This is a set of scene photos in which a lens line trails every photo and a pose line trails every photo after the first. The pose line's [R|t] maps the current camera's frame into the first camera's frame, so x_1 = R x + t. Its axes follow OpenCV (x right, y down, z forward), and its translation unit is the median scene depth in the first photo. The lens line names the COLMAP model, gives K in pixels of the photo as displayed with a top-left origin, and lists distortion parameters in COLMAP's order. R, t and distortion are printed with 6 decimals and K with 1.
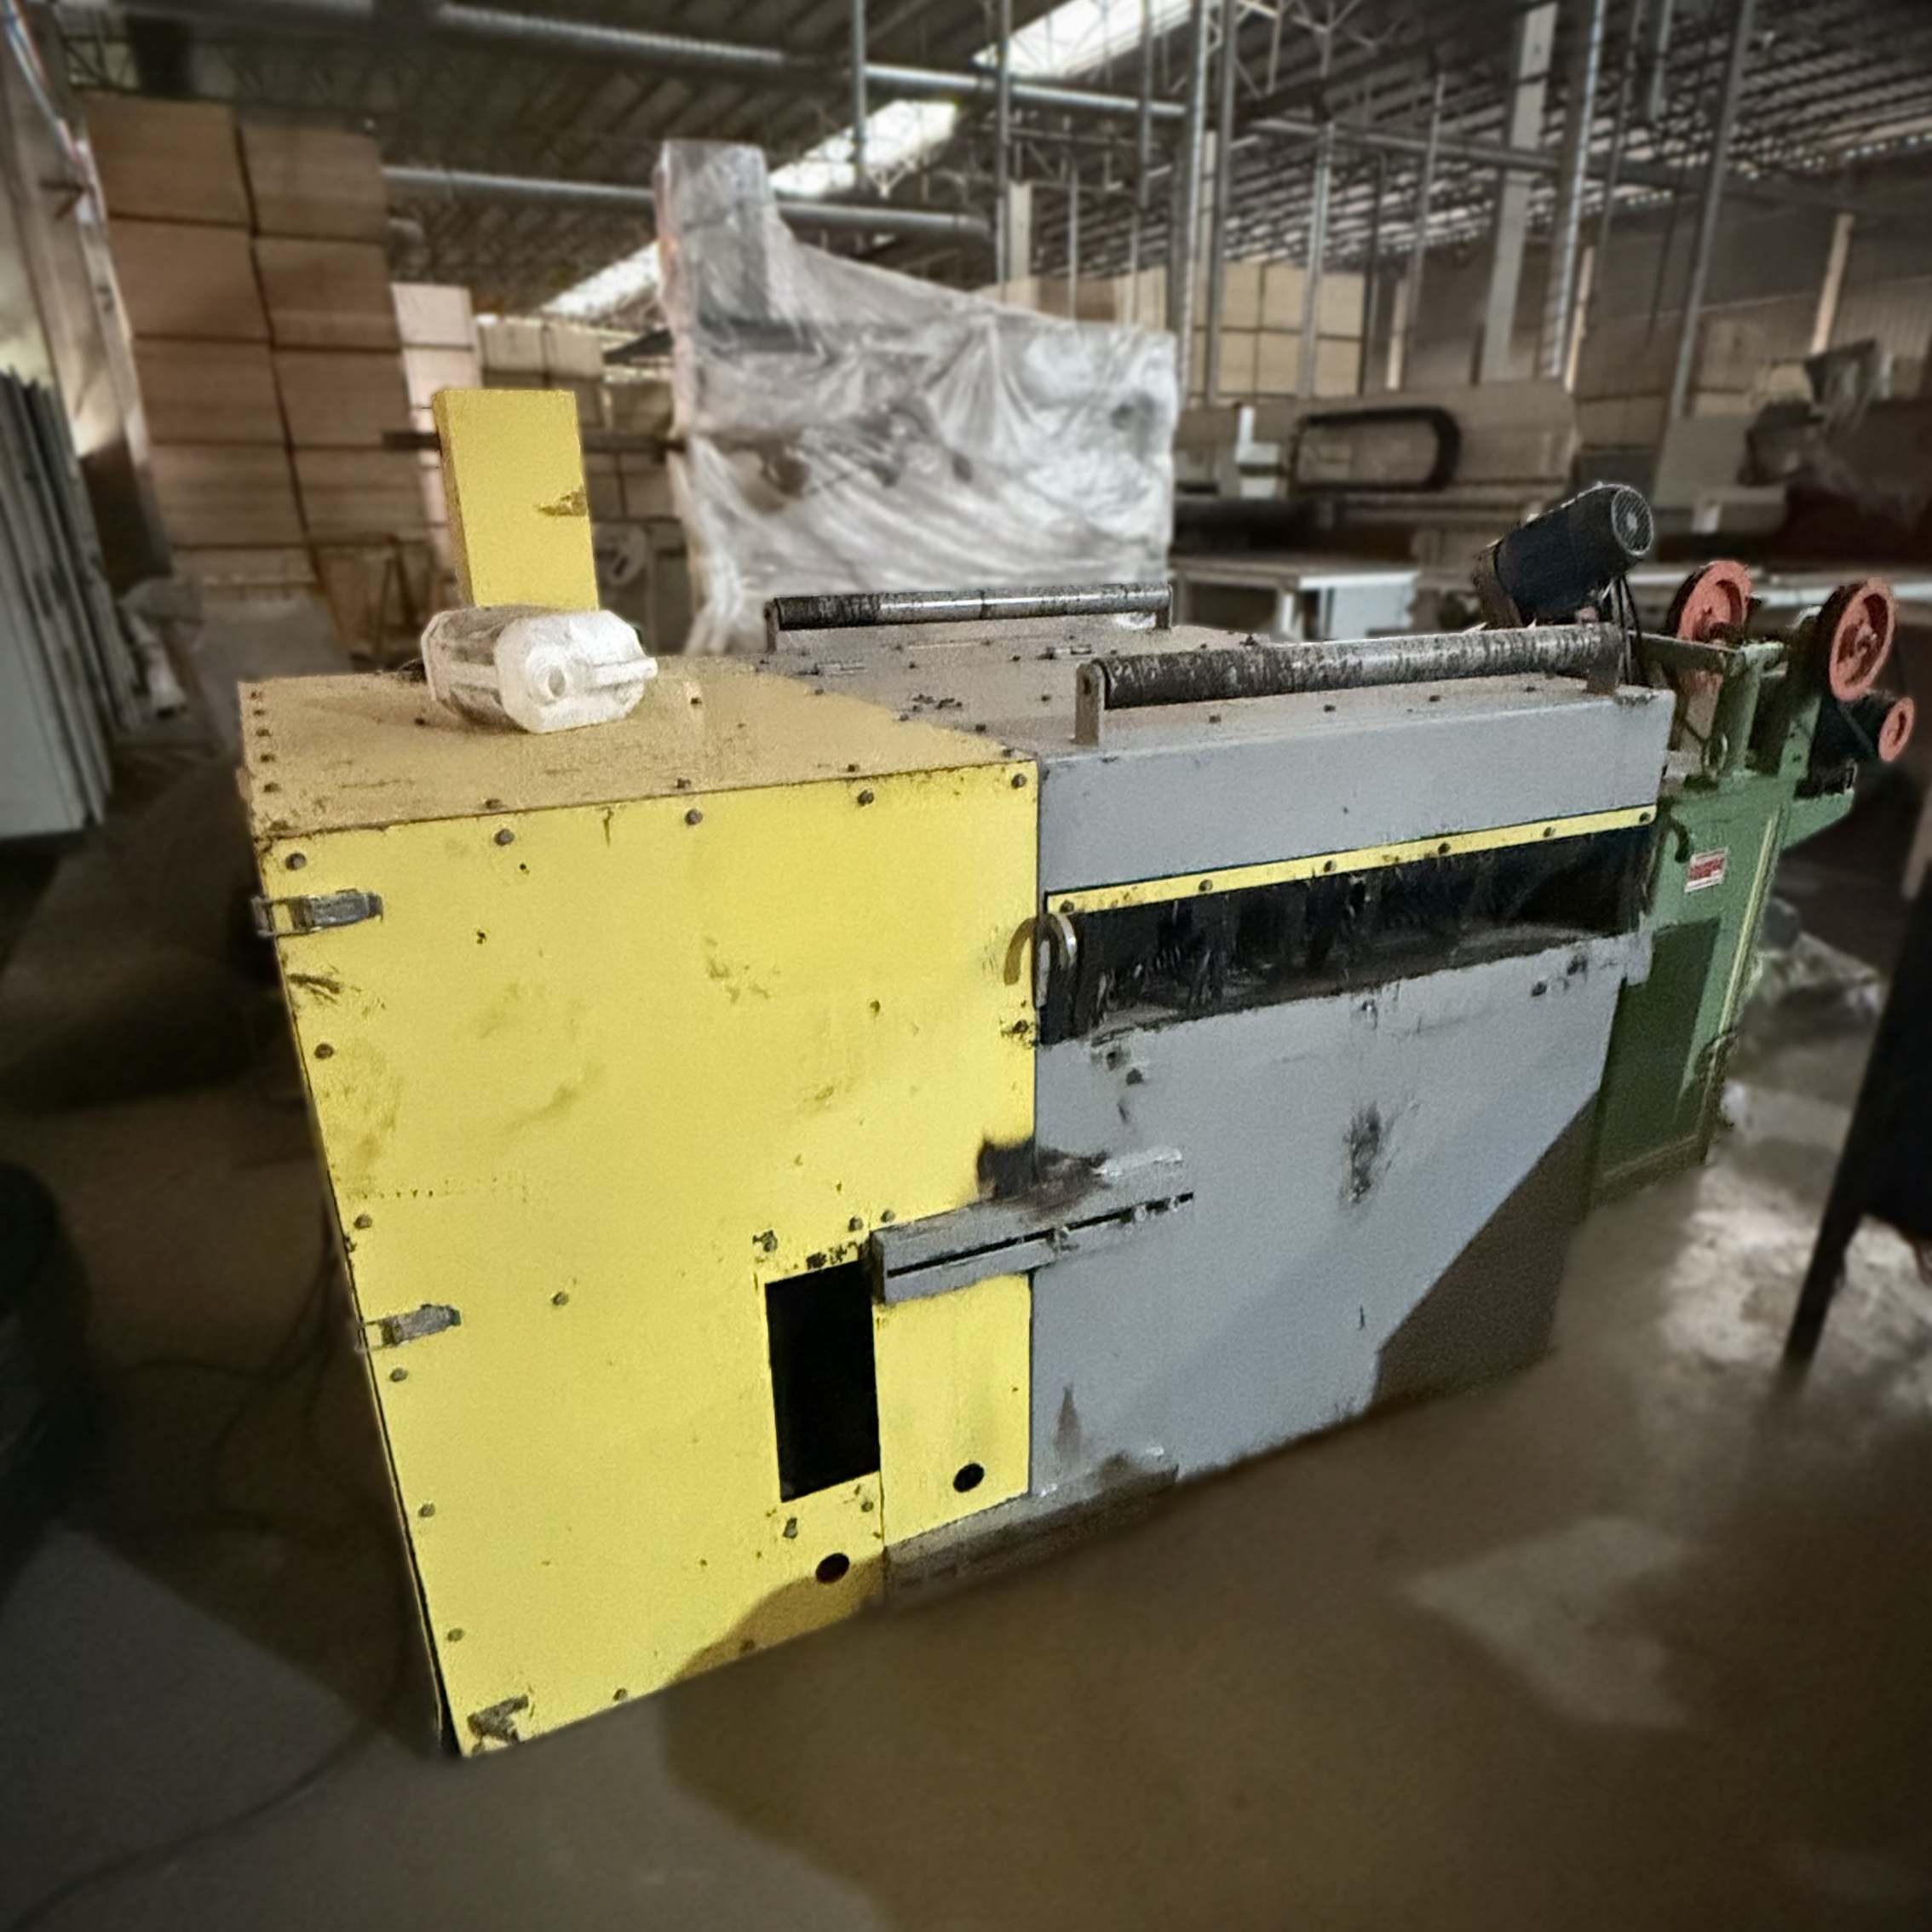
lens RADIAL K [[1265.6, 0, 962.1], [0, 1265.6, 969.4], [0, 0, 1]] dist [0.001670, 0.002488]
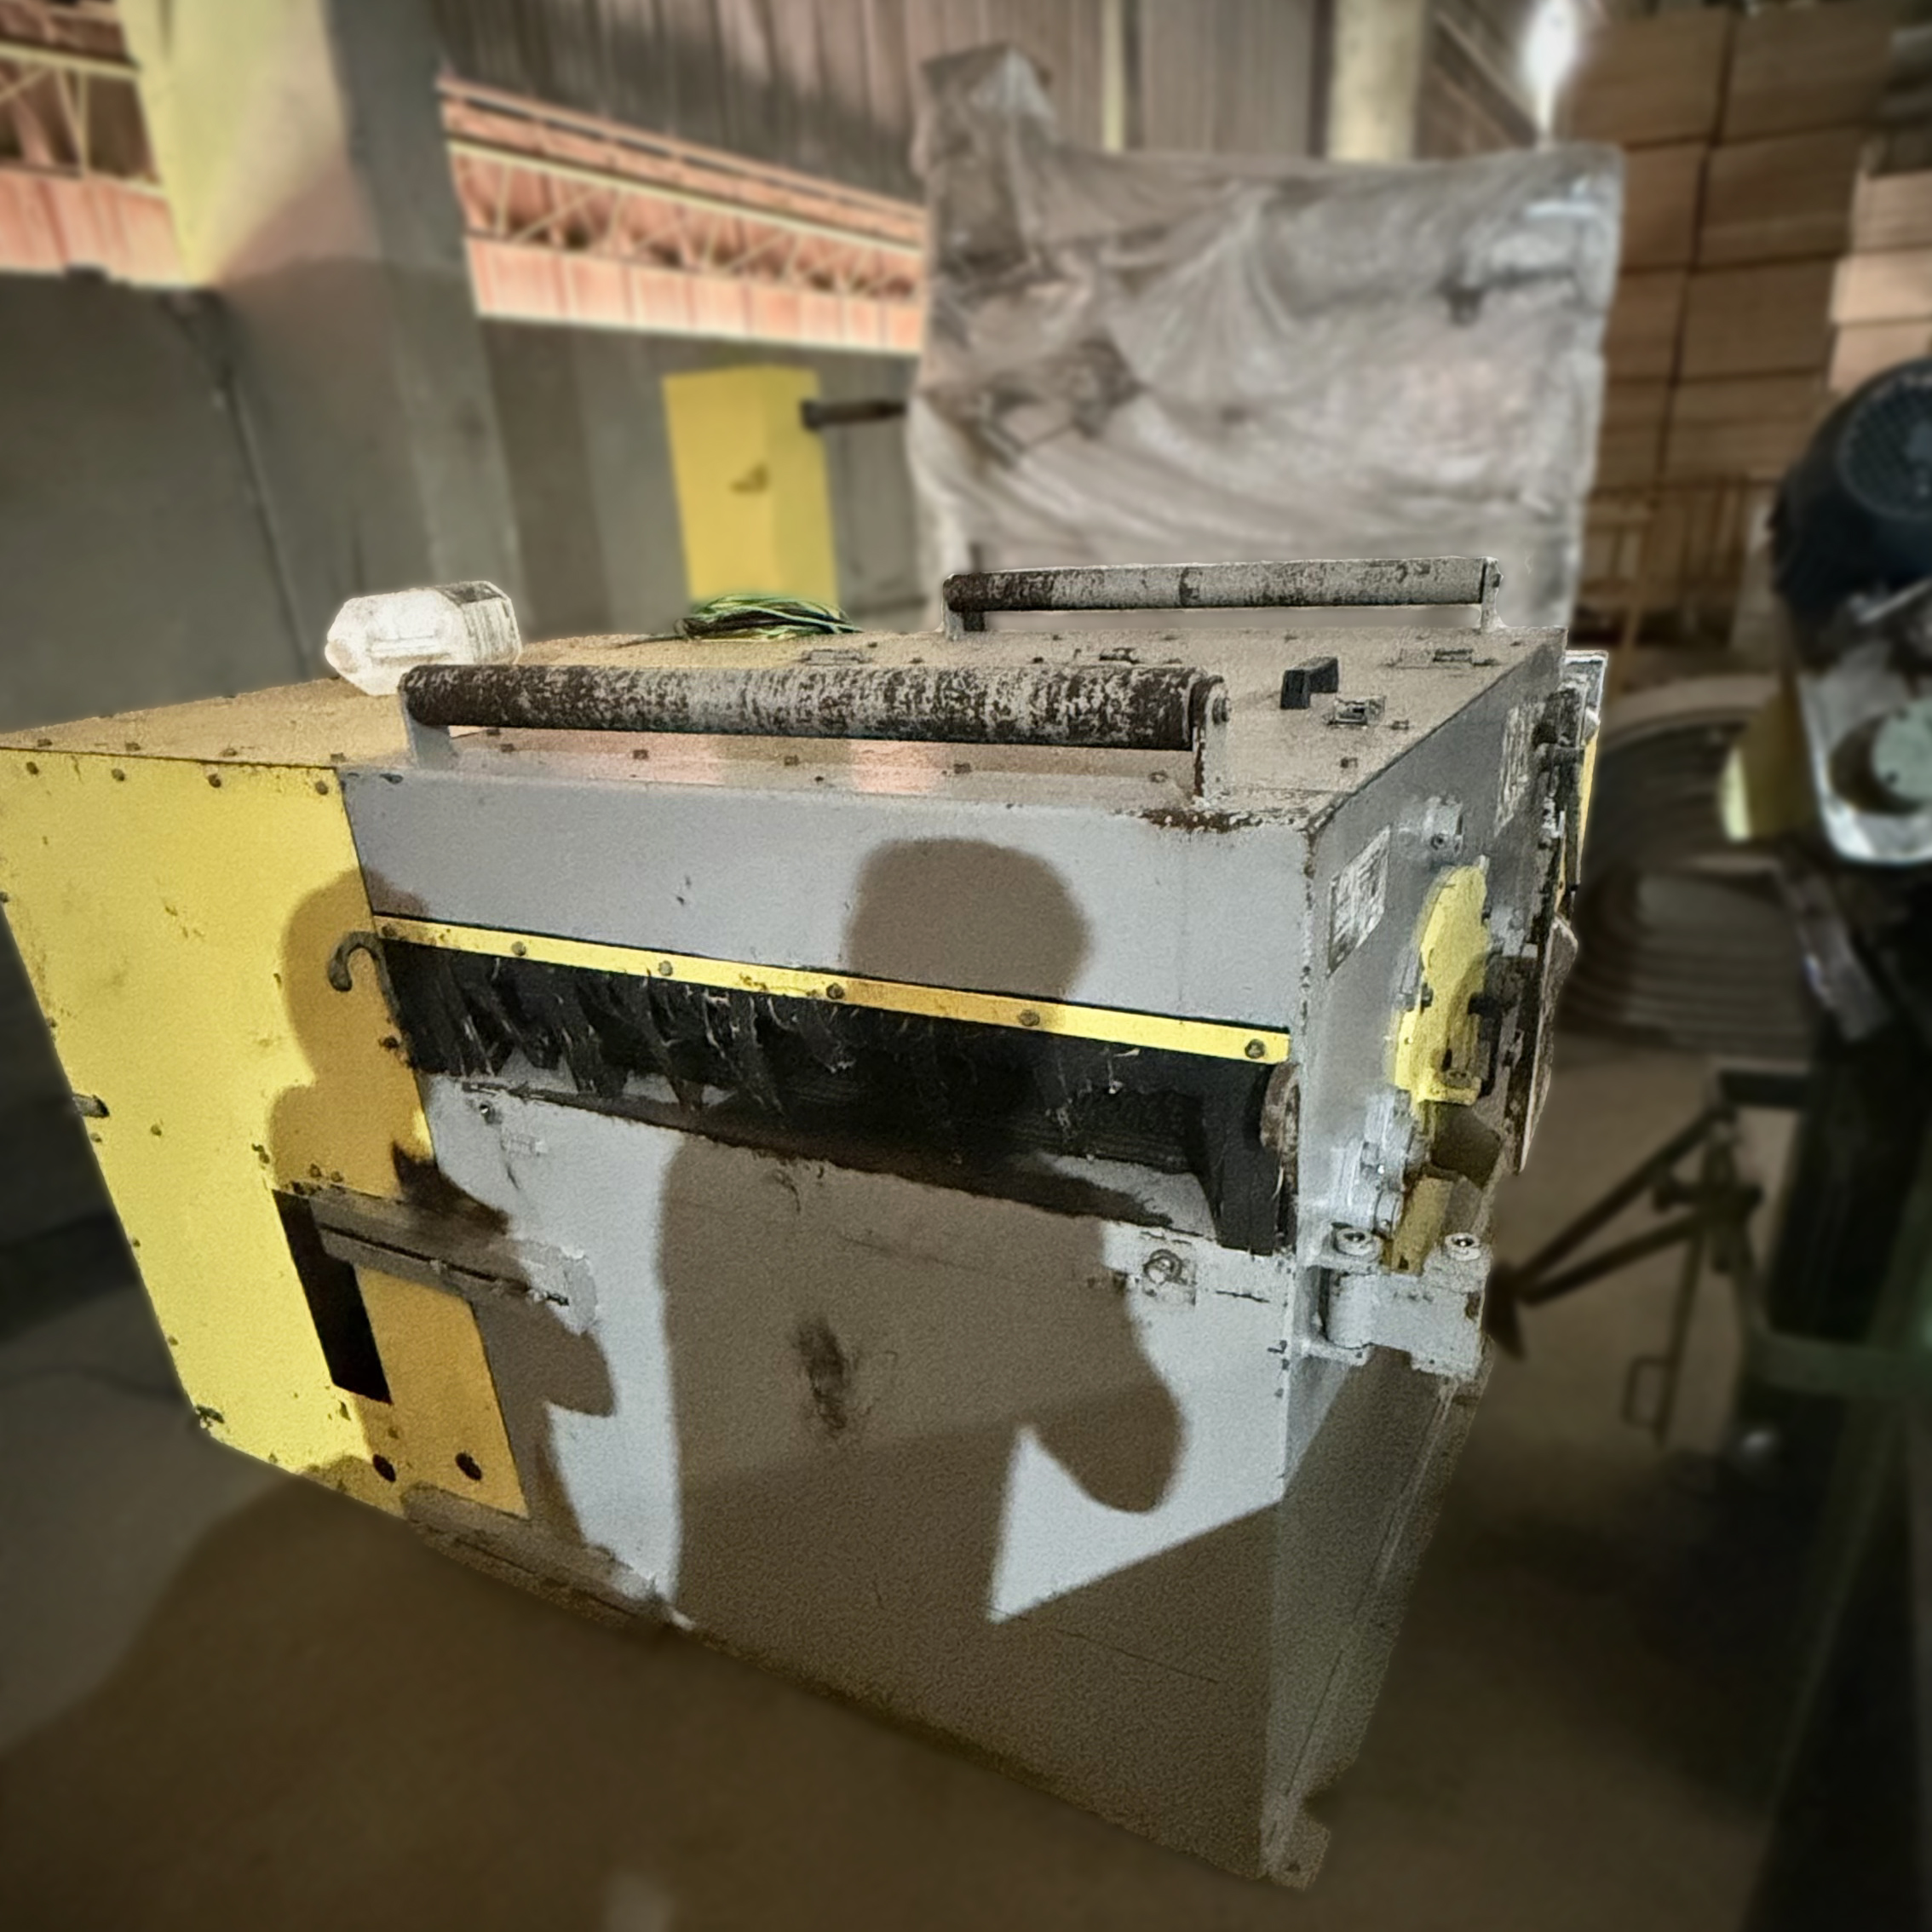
lens RADIAL K [[1265.6, 0, 929.2], [0, 1265.6, 1022.2], [0, 0, 1]] dist [0.001670, 0.002488]
pose [[0.618028, 0.277976, -0.735372, 0.938267], [-0.224326, 0.958867, 0.173929, -0.214696], [0.753472, 0.057470, 0.654964, 0.626437]]
